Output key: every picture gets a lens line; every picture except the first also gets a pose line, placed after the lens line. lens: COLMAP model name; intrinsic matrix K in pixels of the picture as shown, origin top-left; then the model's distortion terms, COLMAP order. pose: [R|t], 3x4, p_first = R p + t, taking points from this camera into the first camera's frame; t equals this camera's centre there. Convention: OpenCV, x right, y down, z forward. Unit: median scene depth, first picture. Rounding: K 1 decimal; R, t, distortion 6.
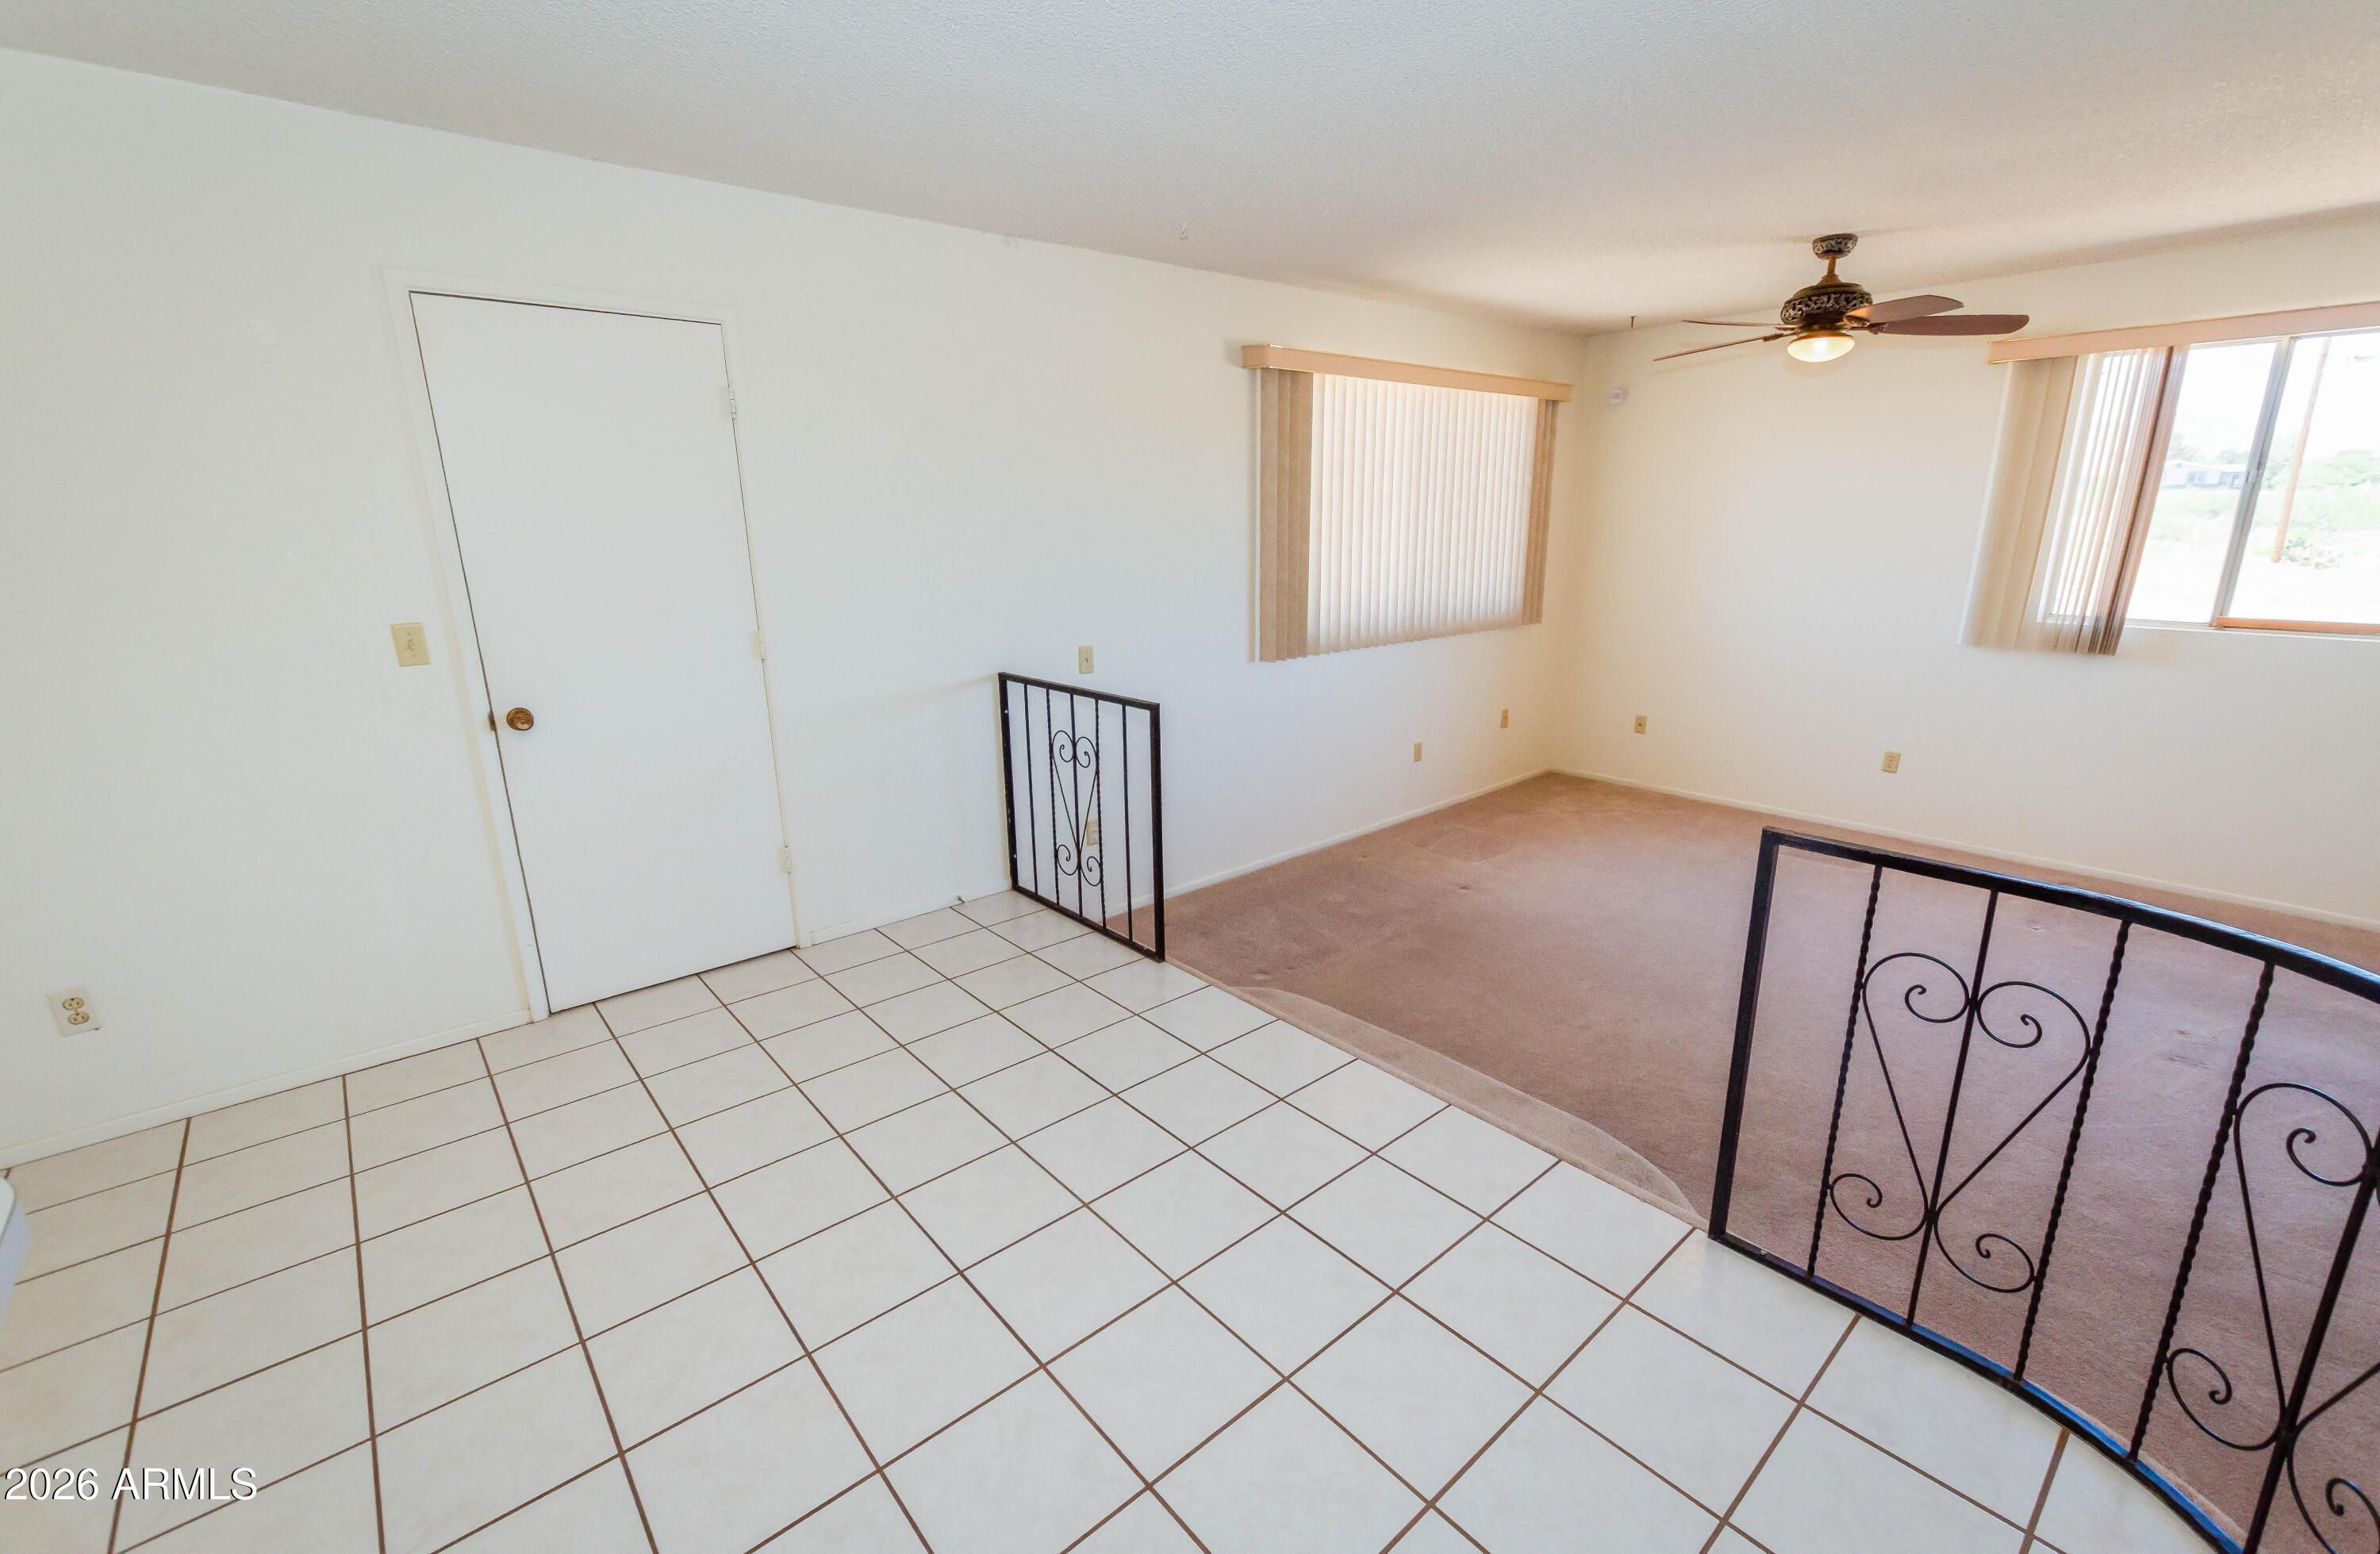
lens RADIAL K [[1009.1, 0, 1193.3], [0, 1009.1, 785.3], [0, 0, 1]] dist [0.001300, 0.000158]
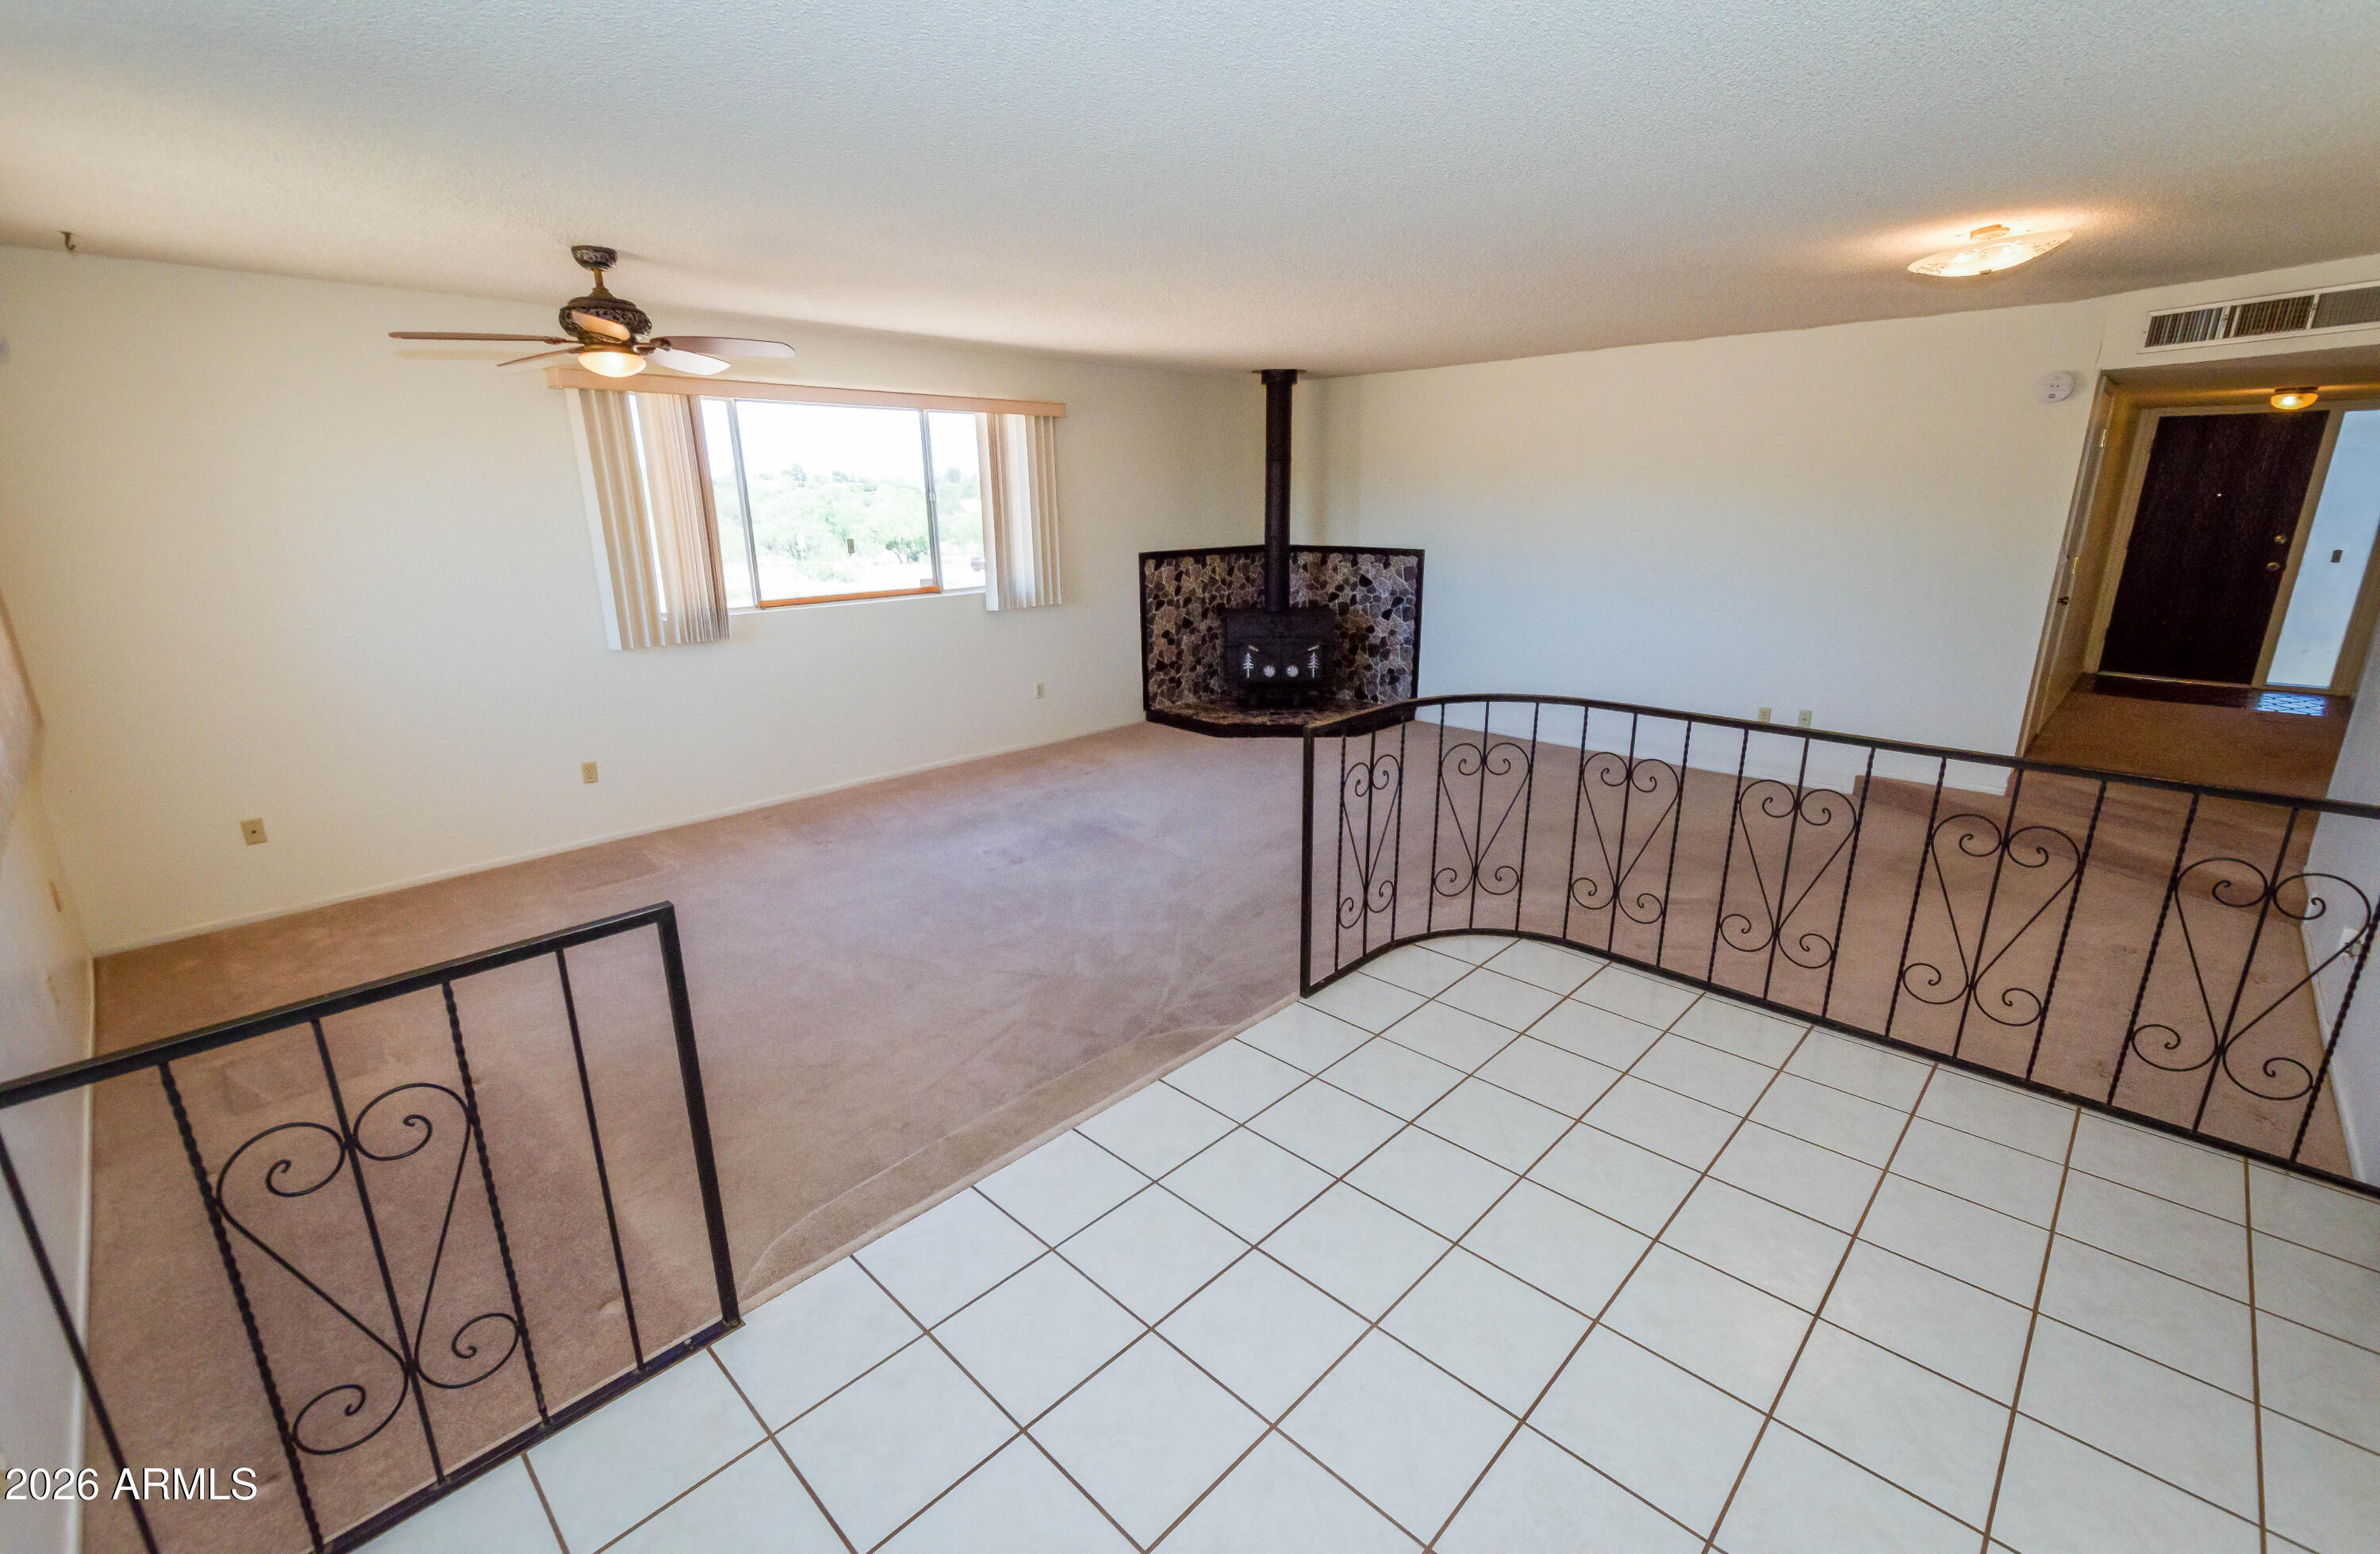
lens RADIAL K [[1009.1, 0, 1193.3], [0, 1009.1, 785.3], [0, 0, 1]] dist [0.001300, 0.000158]
pose [[-0.088283, -0.263097, 0.960722, -0.423553], [0.269551, 0.922192, 0.277315, -0.159451], [-0.958931, 0.283446, -0.010495, 0.532475]]
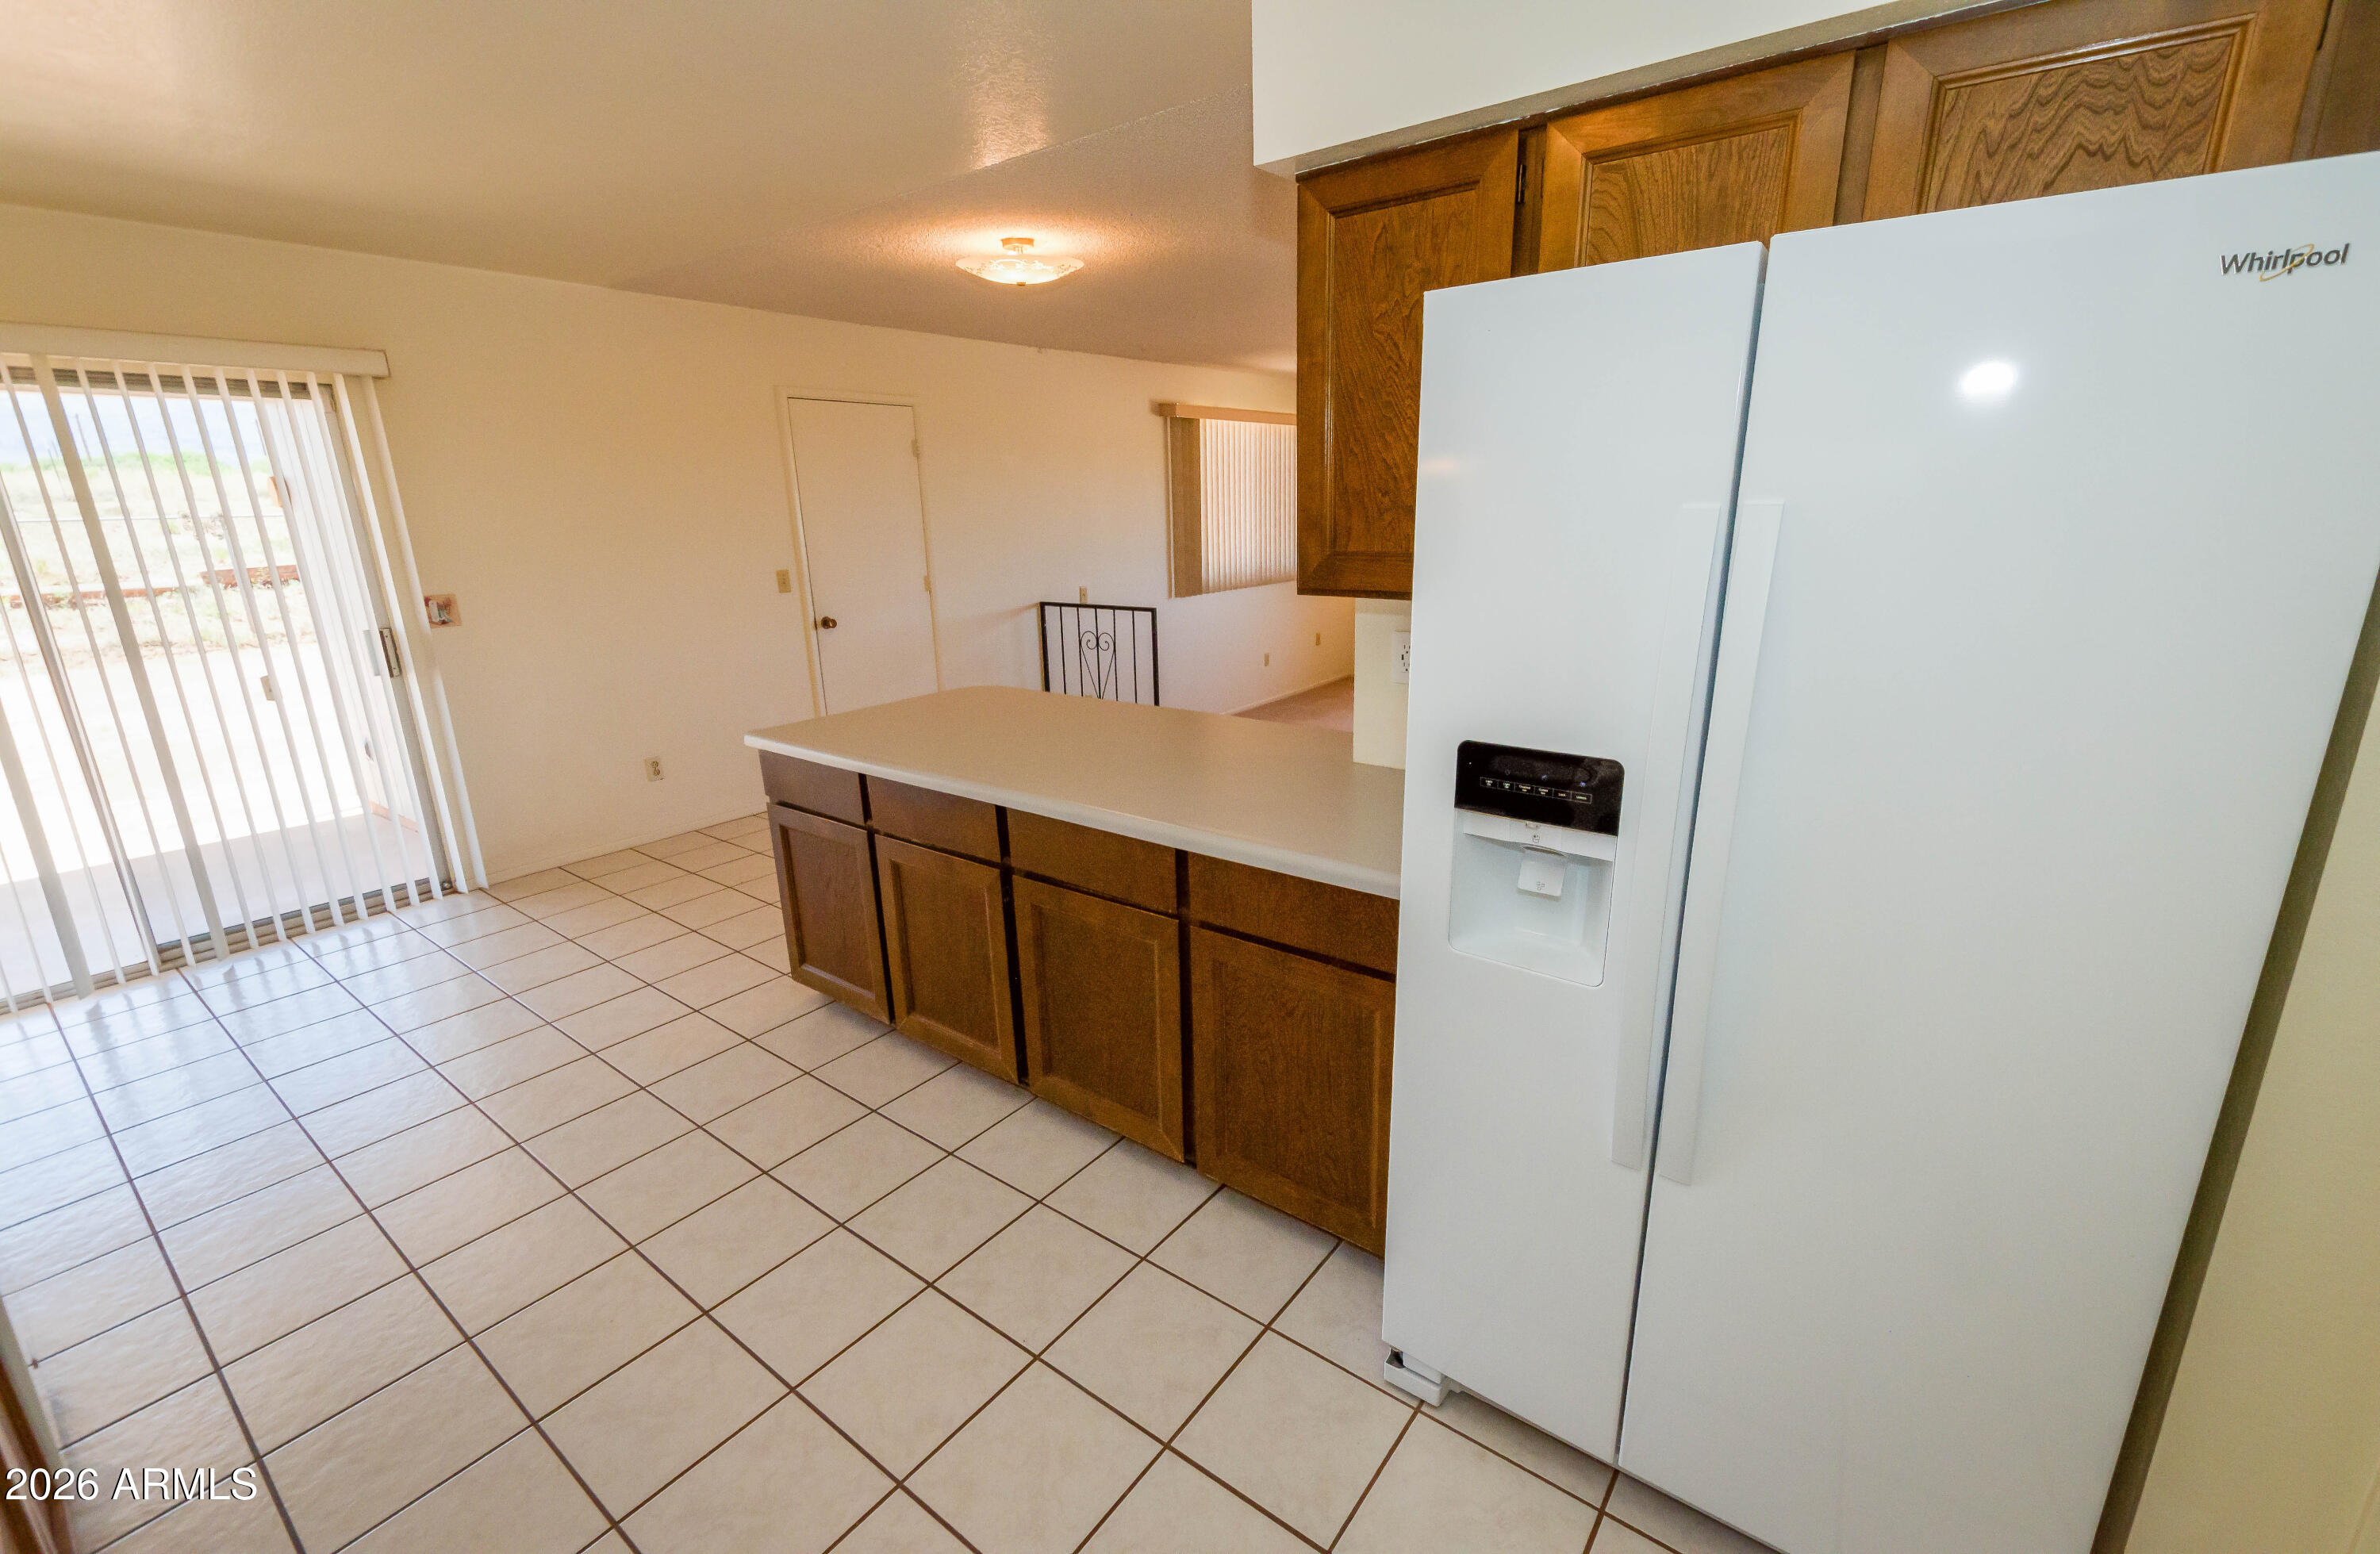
lens RADIAL K [[1009.1, 0, 1193.3], [0, 1009.1, 785.3], [0, 0, 1]] dist [0.001300, 0.000158]
pose [[0.978514, -0.067982, 0.194651, -0.263763], [0.065748, 0.997675, 0.017920, 0.164001], [-0.195416, -0.004737, 0.980709, -0.640249]]
